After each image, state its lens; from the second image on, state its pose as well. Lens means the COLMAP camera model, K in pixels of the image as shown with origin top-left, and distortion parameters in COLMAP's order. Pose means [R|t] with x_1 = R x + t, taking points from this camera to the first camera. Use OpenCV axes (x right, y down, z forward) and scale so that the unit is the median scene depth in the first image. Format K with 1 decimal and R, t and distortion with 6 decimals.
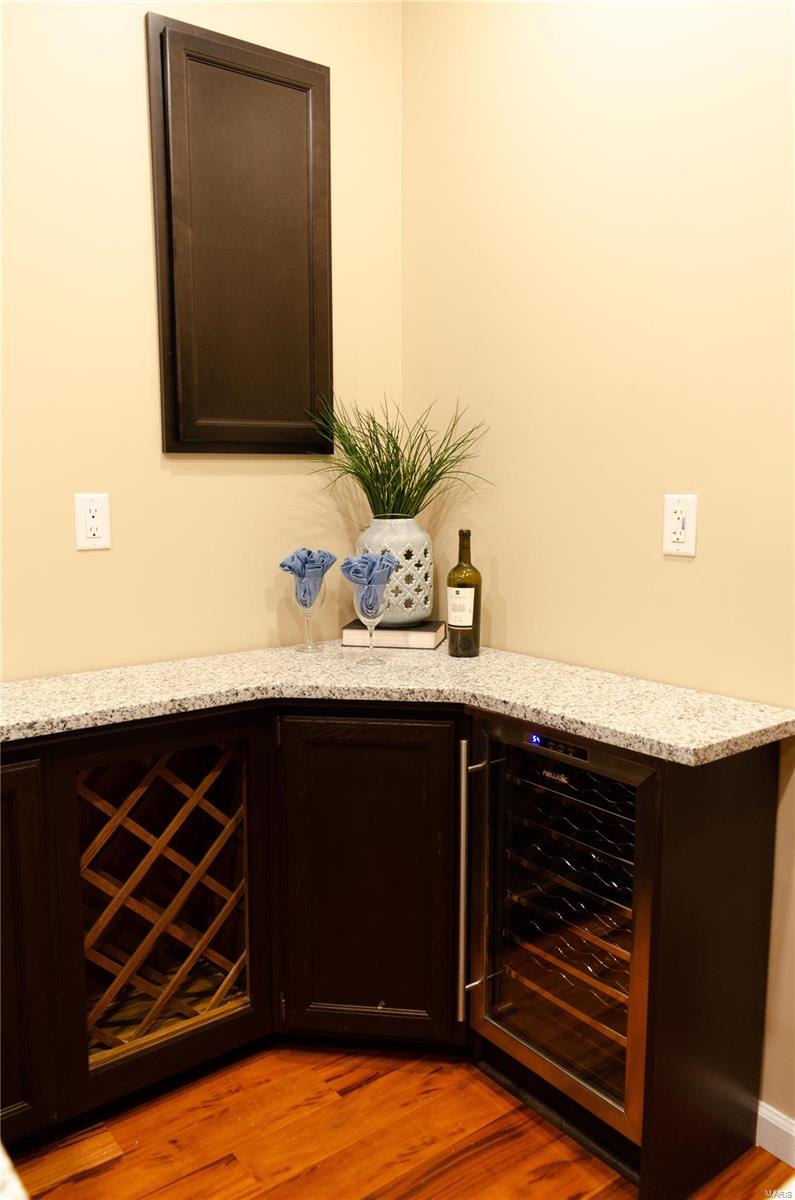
lens RADIAL K [[956.4, 0, 401.4], [0, 956.4, 605.0], [0, 0, 1]] dist [0.026117, -0.002583]
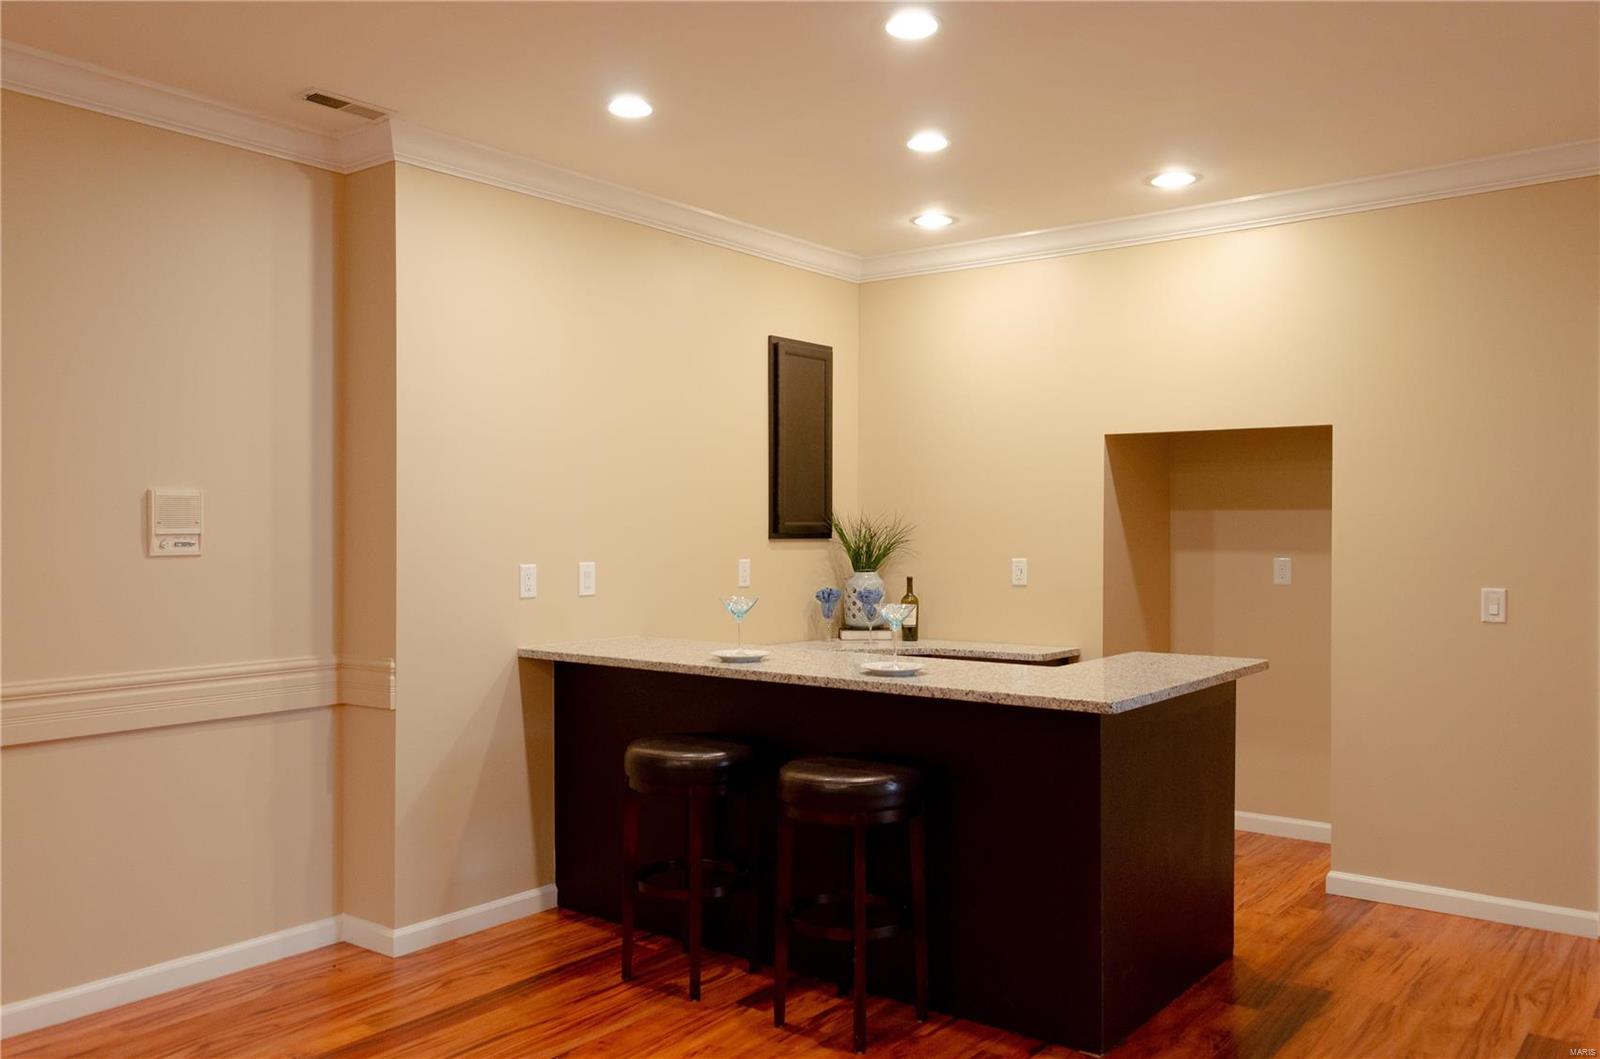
lens RADIAL K [[1275.3, 0, 794.5], [0, 1275.3, 529.2], [0, 0, 1]] dist [0.026117, -0.002583]
pose [[0.956299, 0.003458, 0.292370, -0.933453], [0.039112, 0.989431, -0.139631, 0.184493], [-0.289763, 0.144964, 0.946056, -1.456873]]
